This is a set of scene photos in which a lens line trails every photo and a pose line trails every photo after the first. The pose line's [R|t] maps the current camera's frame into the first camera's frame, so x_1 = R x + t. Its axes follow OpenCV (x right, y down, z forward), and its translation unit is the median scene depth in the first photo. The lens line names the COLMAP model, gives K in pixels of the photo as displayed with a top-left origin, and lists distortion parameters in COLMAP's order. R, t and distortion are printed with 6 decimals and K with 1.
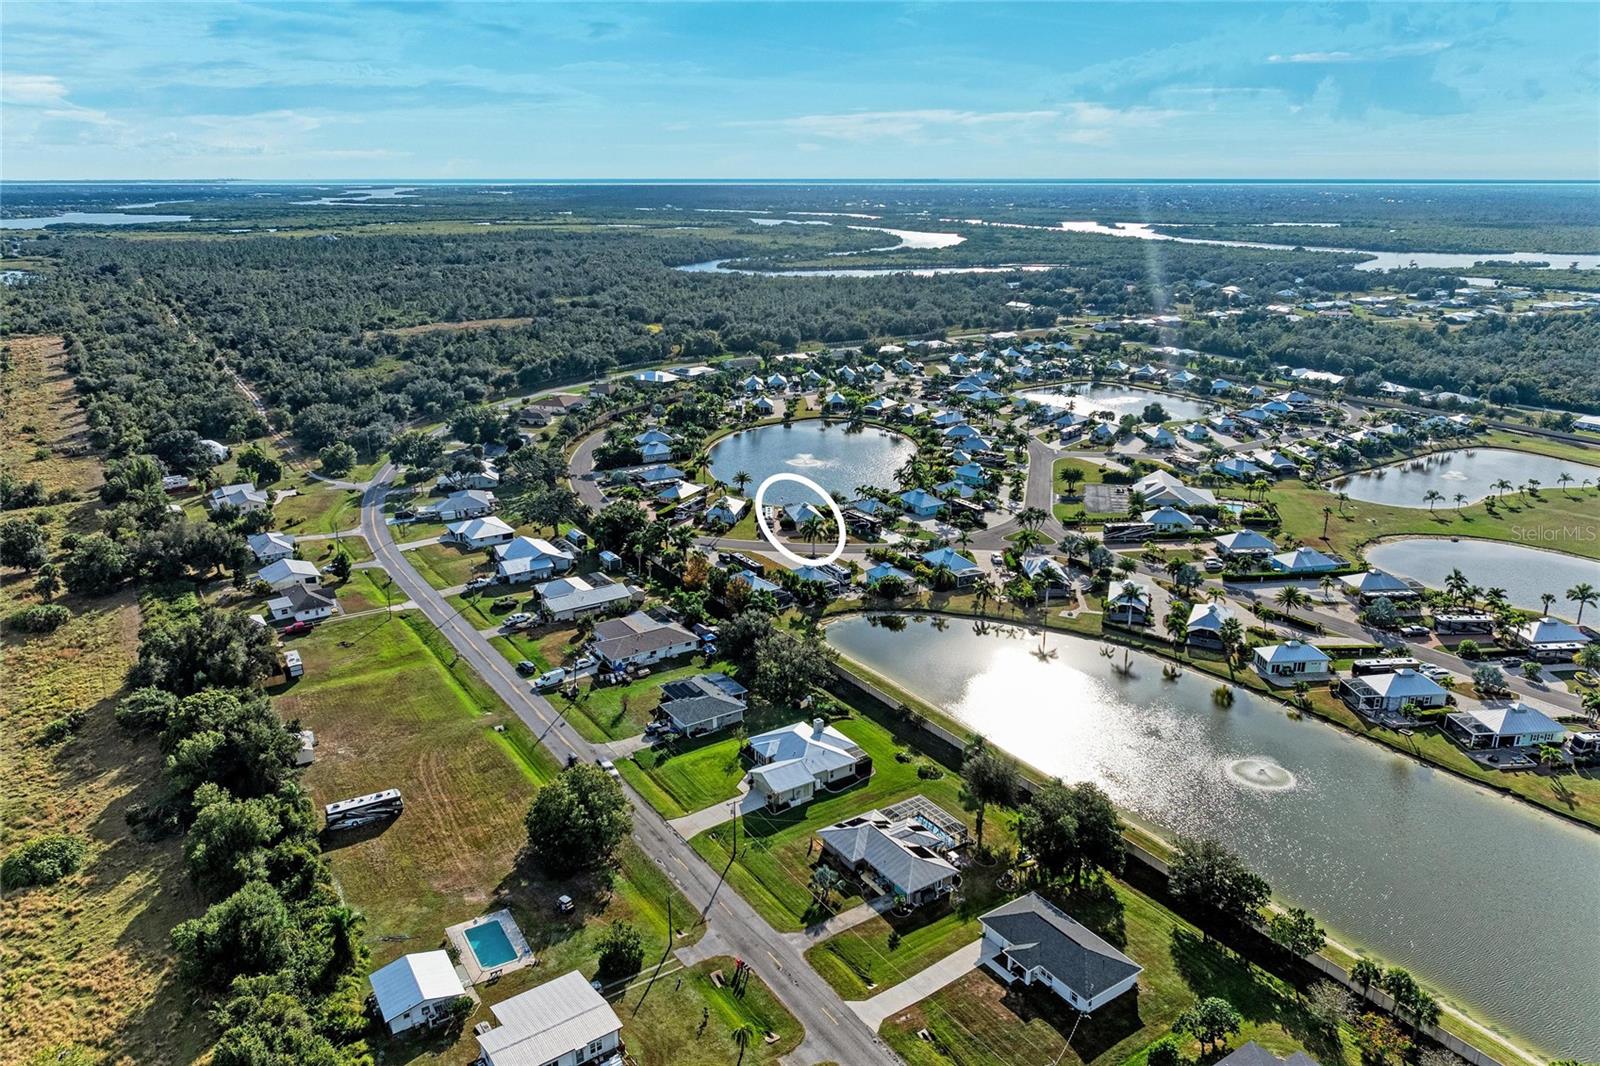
lens RADIAL K [[1090.2, 0, 800.0], [0, 1090.2, 533.0], [0, 0, 1]] dist [-0.019994, 0.008135]
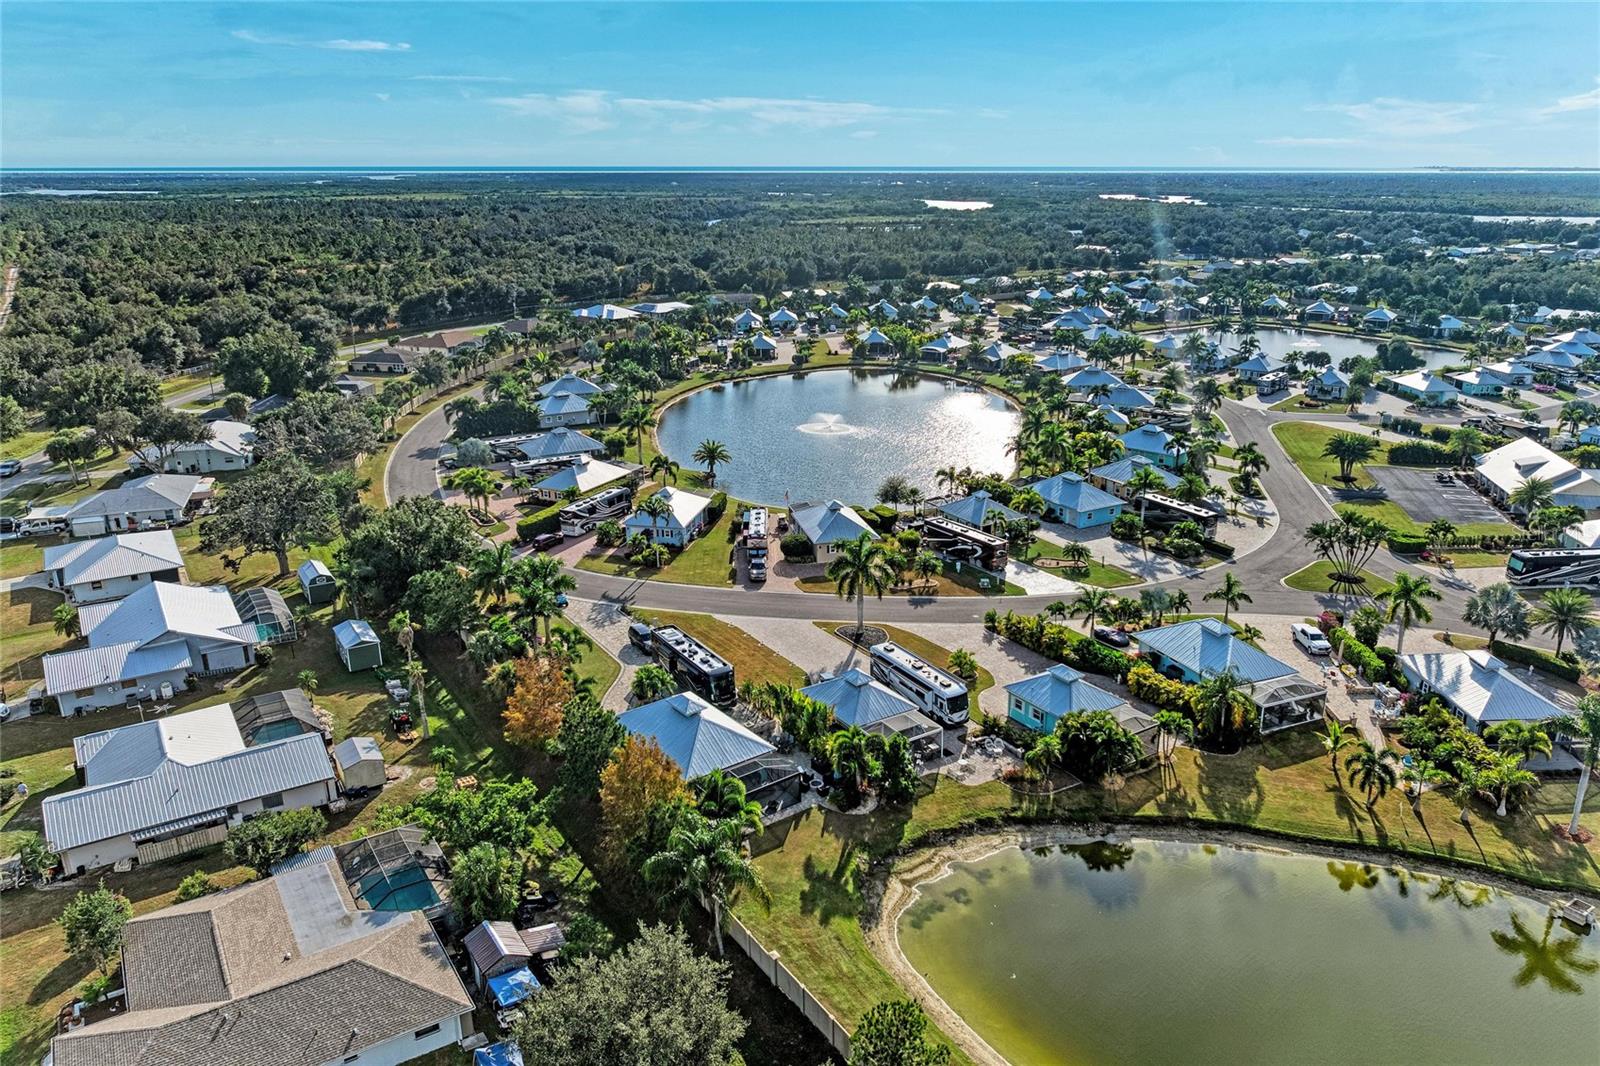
lens RADIAL K [[1090.2, 0, 800.0], [0, 1090.2, 533.0], [0, 0, 1]] dist [-0.019994, 0.008135]
pose [[0.999940, 0.002139, -0.010700, -0.005287], [-0.002084, 0.999985, 0.005119, -0.016230], [0.010711, -0.005097, 0.999930, 0.519978]]
